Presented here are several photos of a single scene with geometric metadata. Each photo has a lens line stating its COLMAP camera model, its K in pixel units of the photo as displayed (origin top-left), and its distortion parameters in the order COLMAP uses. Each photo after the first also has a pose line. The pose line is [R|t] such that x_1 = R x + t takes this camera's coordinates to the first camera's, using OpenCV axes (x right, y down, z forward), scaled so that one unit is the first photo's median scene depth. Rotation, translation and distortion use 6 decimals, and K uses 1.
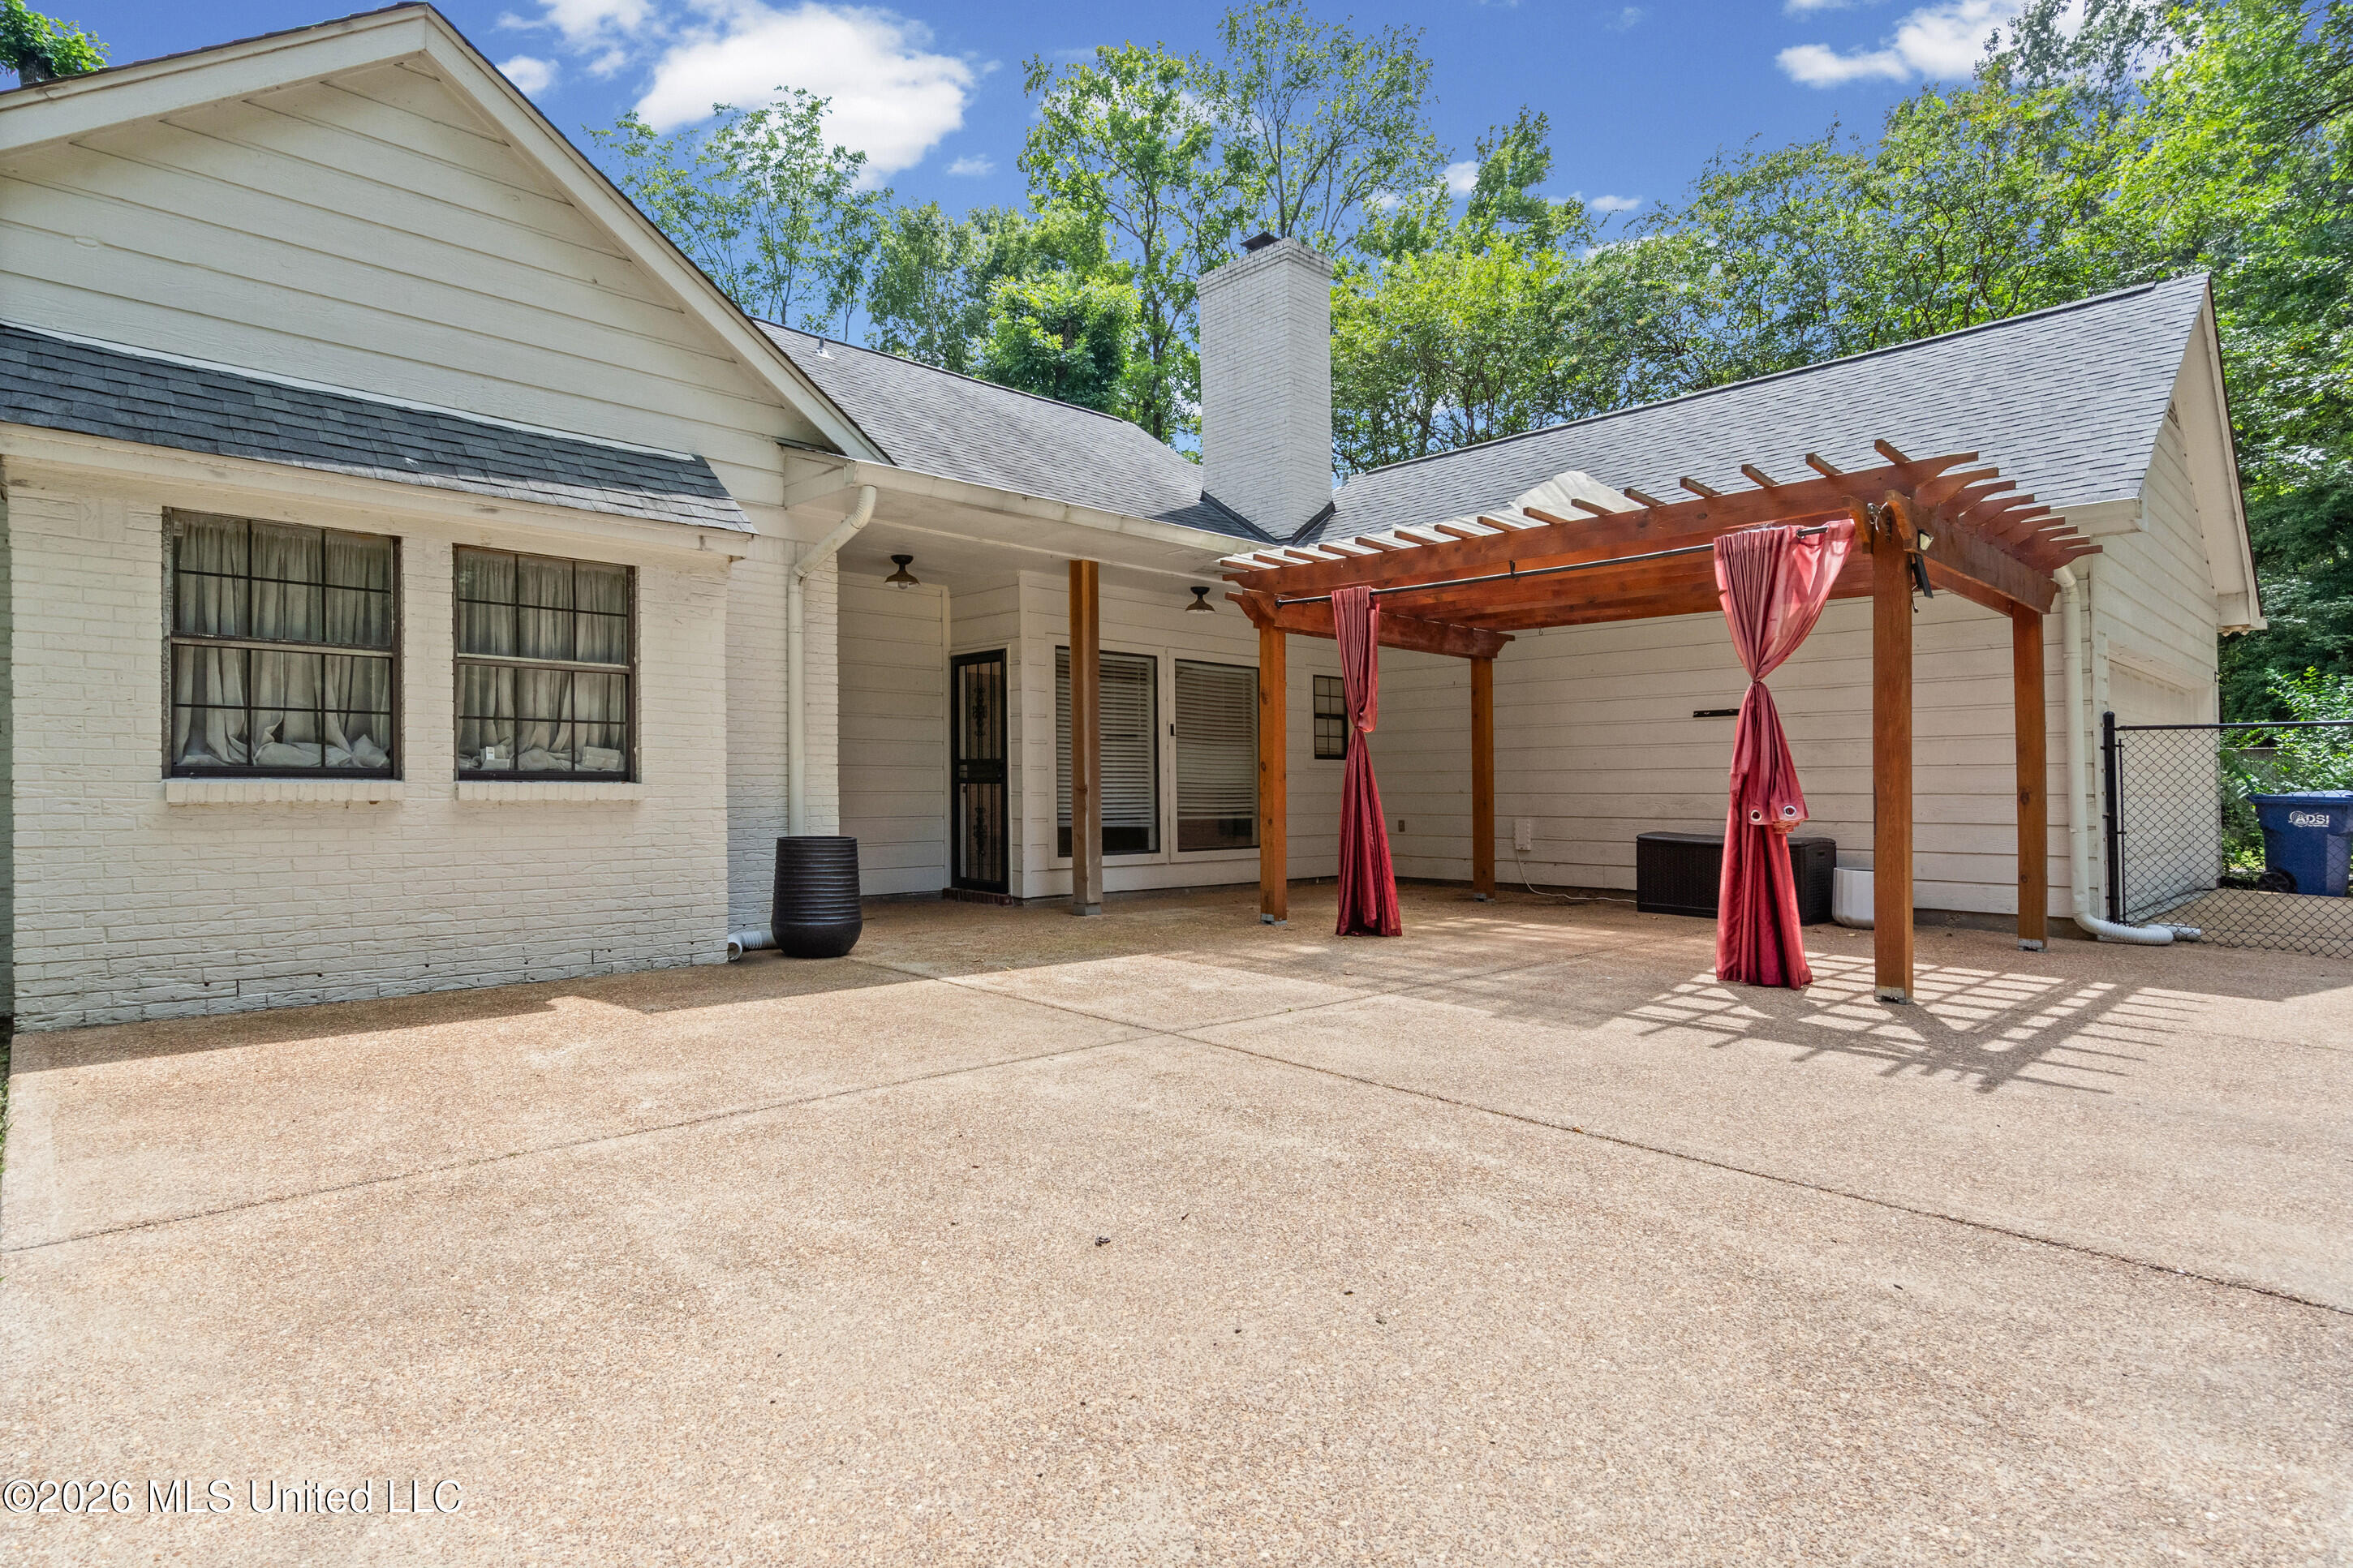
lens RADIAL K [[1381.4, 0, 1176.5], [0, 1381.4, 784.0], [0, 0, 1]] dist [-0.003891, 0.015640]
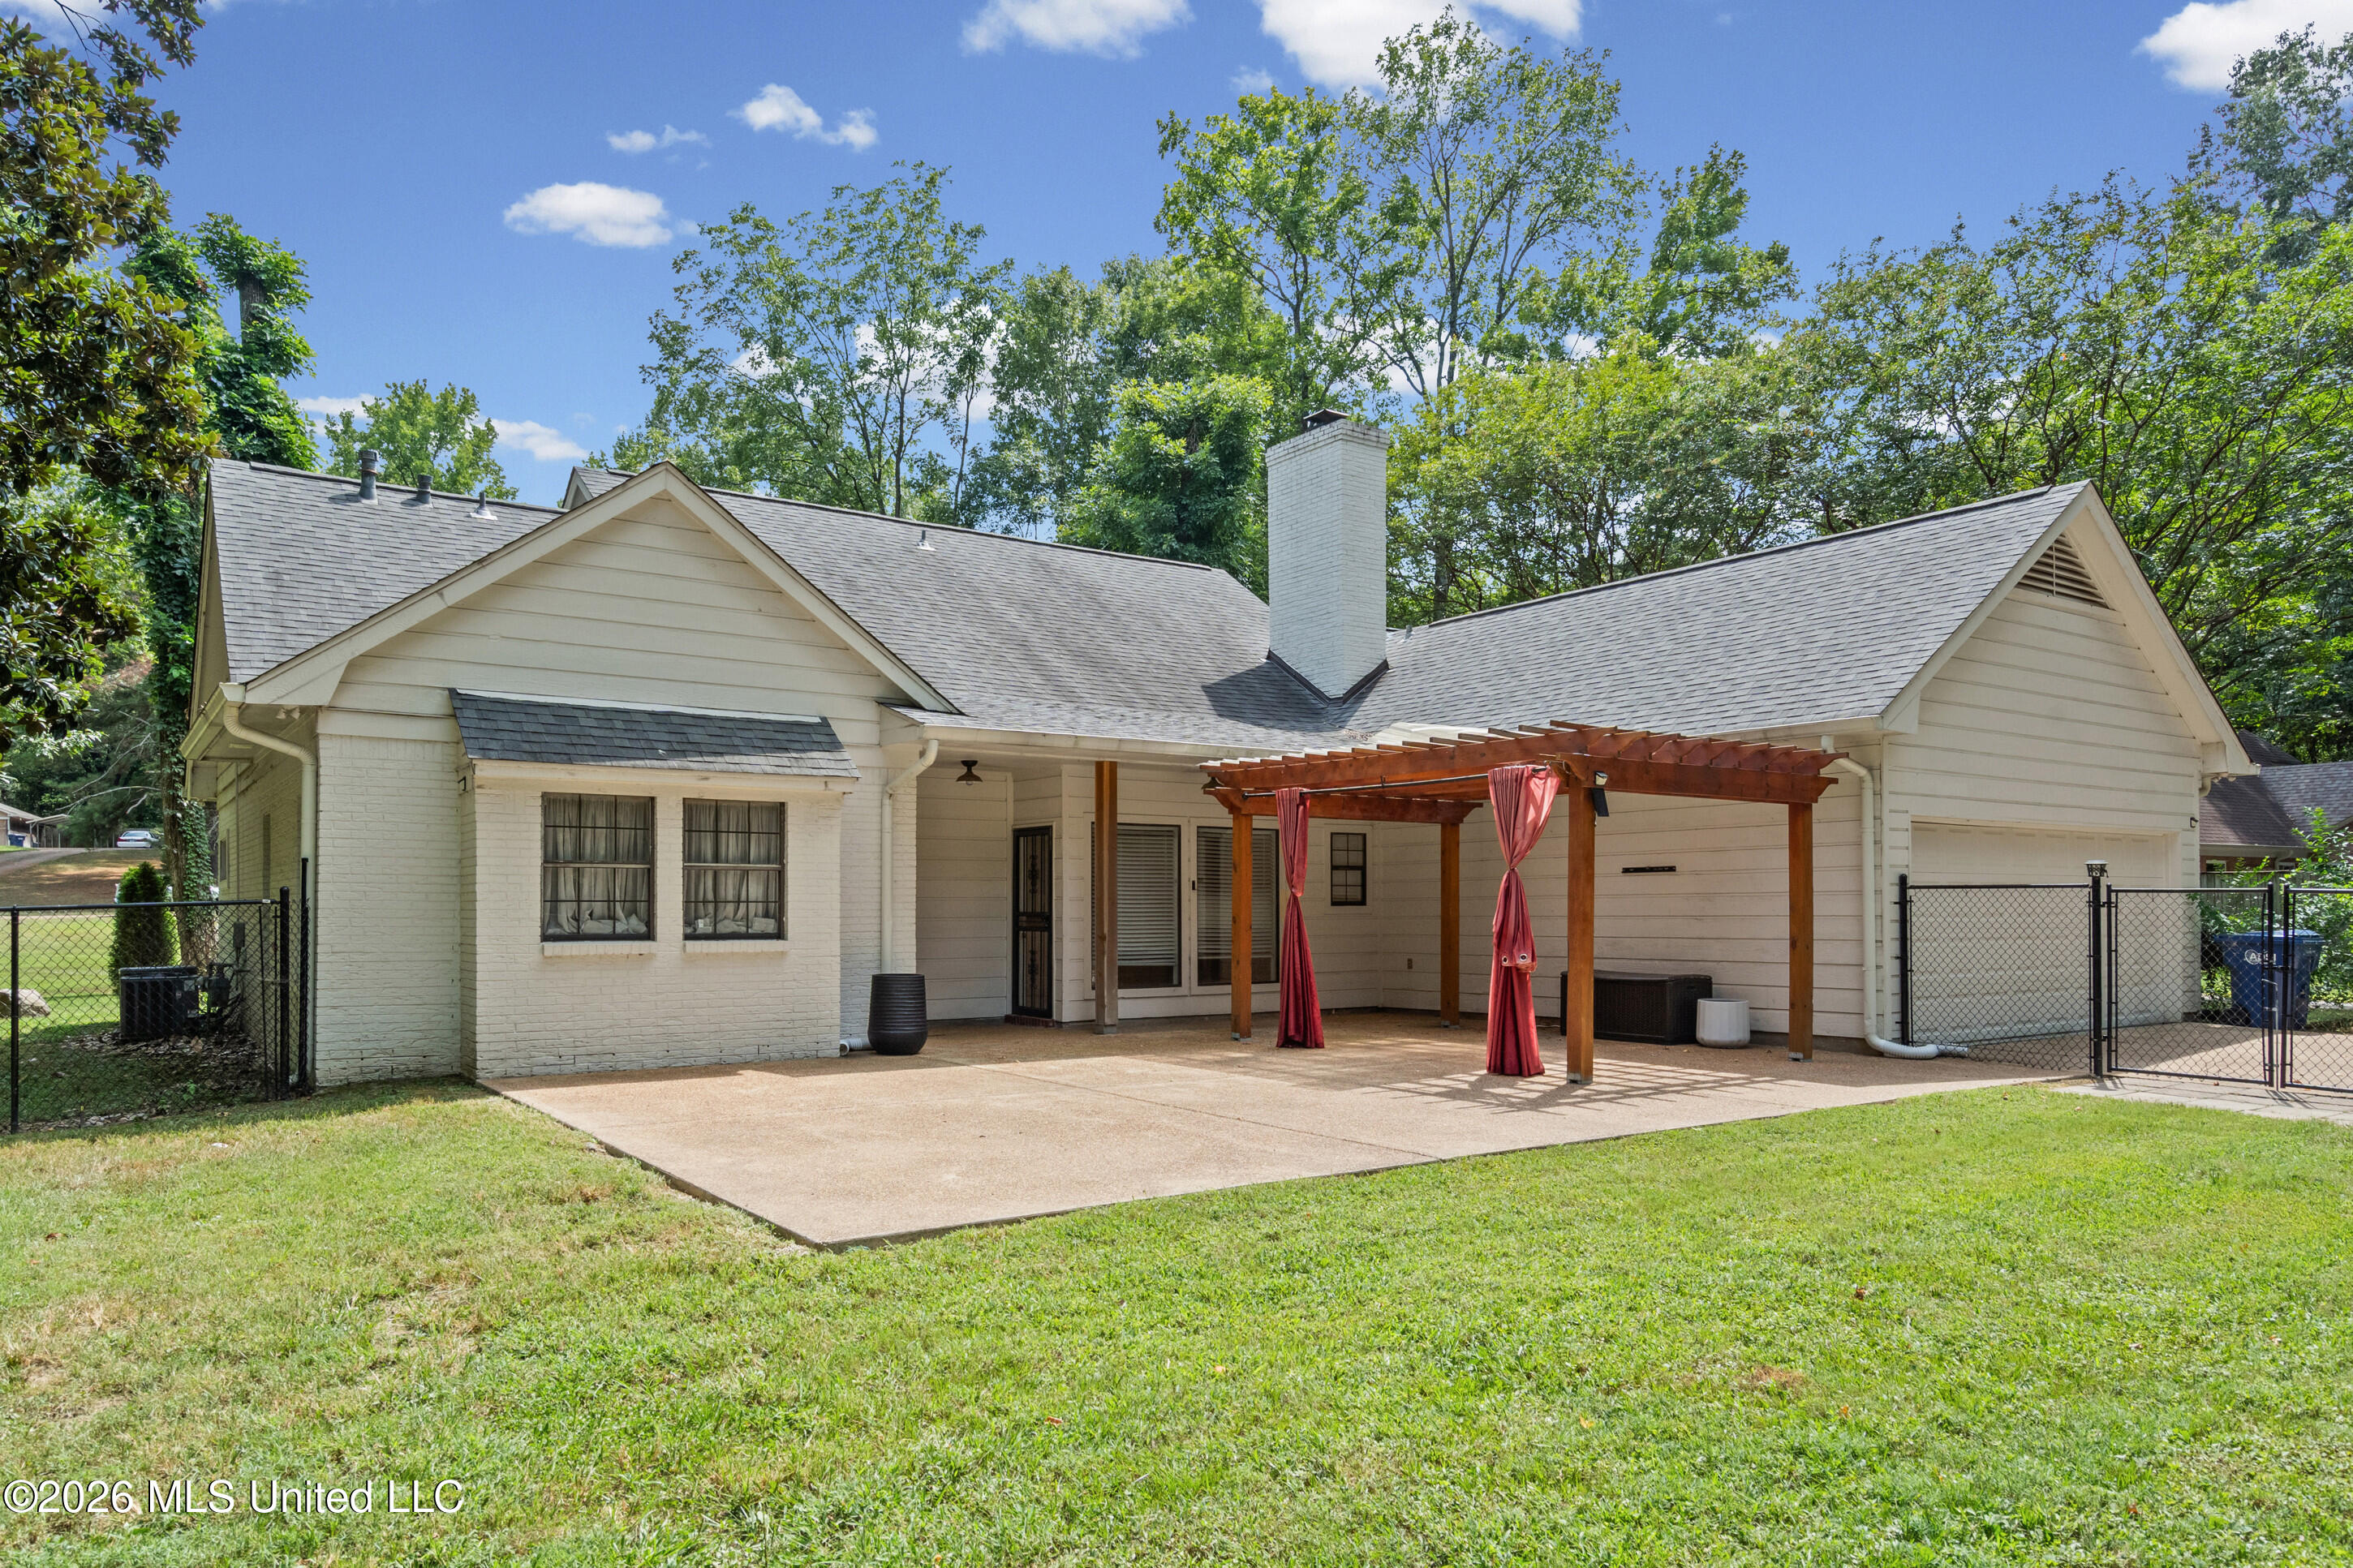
lens RADIAL K [[1702.6, 0, 1176.5], [0, 1702.6, 784.0], [0, 0, 1]] dist [0.008270, 0.000459]
pose [[0.993062, -0.013351, -0.116828, 0.189031], [0.004947, 0.997397, -0.071935, -0.024207], [0.117484, 0.070858, 0.990544, -0.592381]]
